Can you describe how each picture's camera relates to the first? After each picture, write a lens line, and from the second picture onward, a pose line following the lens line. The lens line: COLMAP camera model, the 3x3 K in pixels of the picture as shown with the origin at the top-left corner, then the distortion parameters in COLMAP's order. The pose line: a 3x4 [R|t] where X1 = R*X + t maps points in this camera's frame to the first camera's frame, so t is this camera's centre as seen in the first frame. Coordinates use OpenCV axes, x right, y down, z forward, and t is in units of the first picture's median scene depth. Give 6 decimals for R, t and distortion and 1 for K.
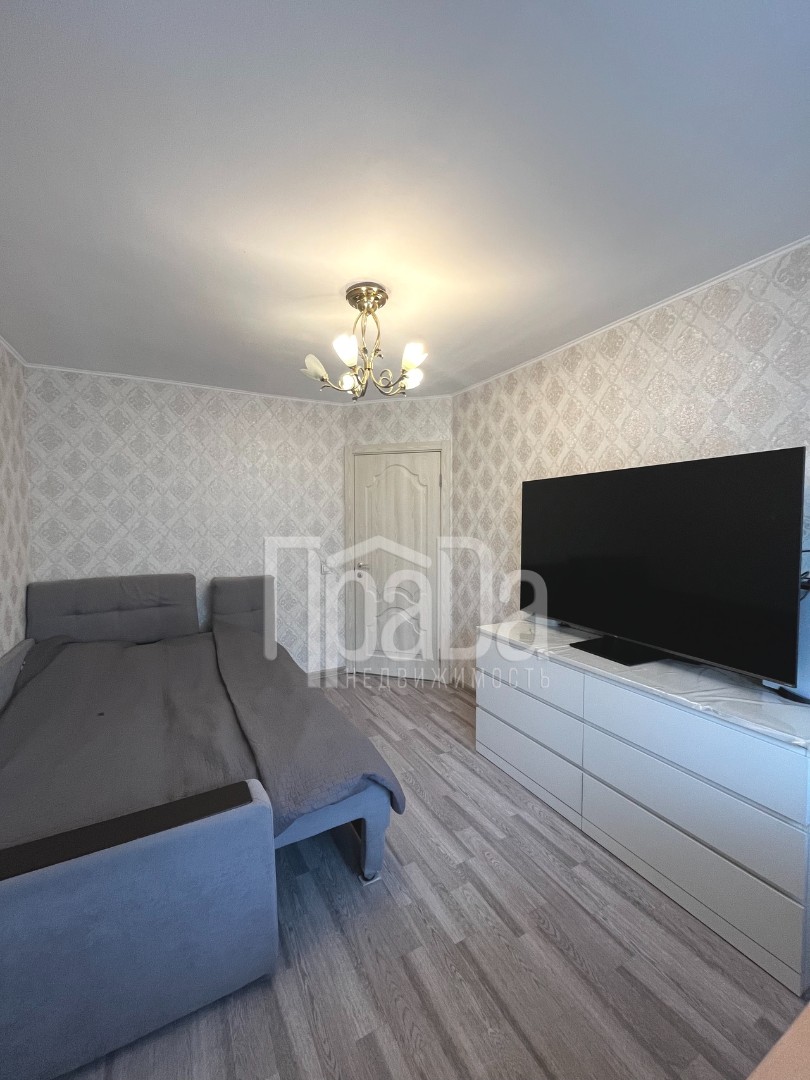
lens RADIAL K [[439.7, 0, 408.4], [0, 439.7, 548.2], [0, 0, 1]] dist [-0.002420, -0.000374]
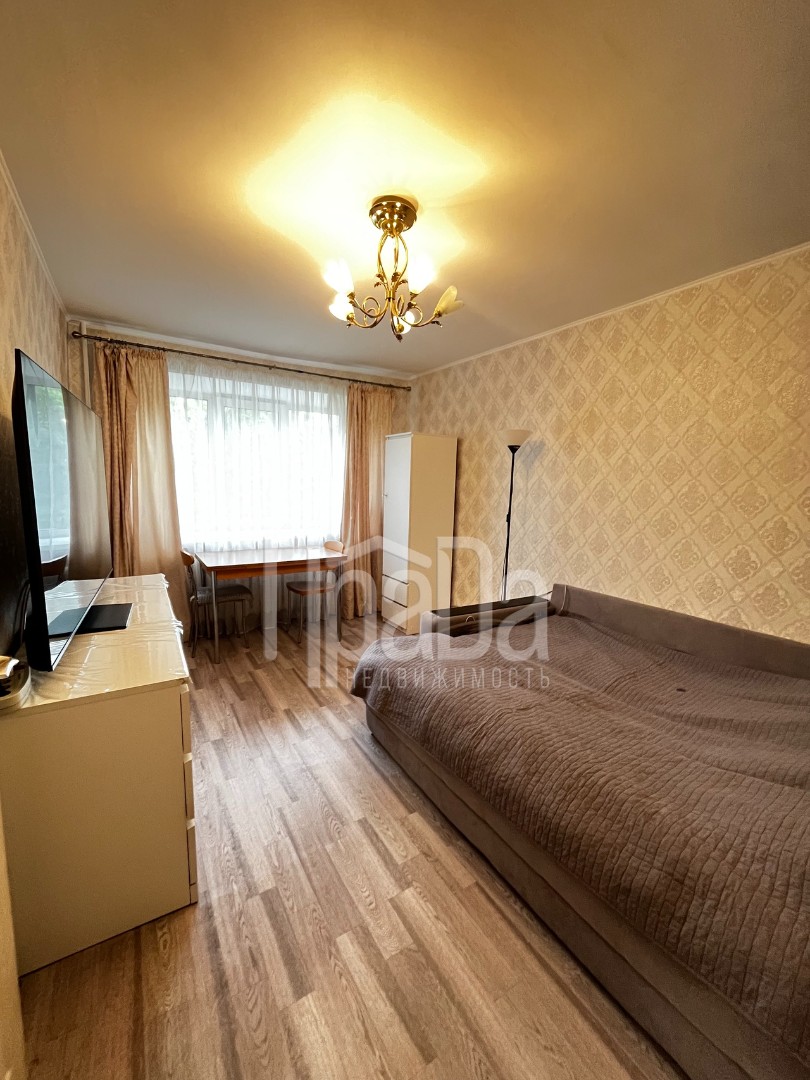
lens RADIAL K [[439.7, 0, 405.7], [0, 439.7, 536.7], [0, 0, 1]] dist [-0.002420, -0.000374]
pose [[-0.997592, -0.027982, -0.063453, -0.066725], [-0.039350, 0.981824, 0.185672, -0.106737], [0.057105, 0.187722, -0.980561, 1.943452]]
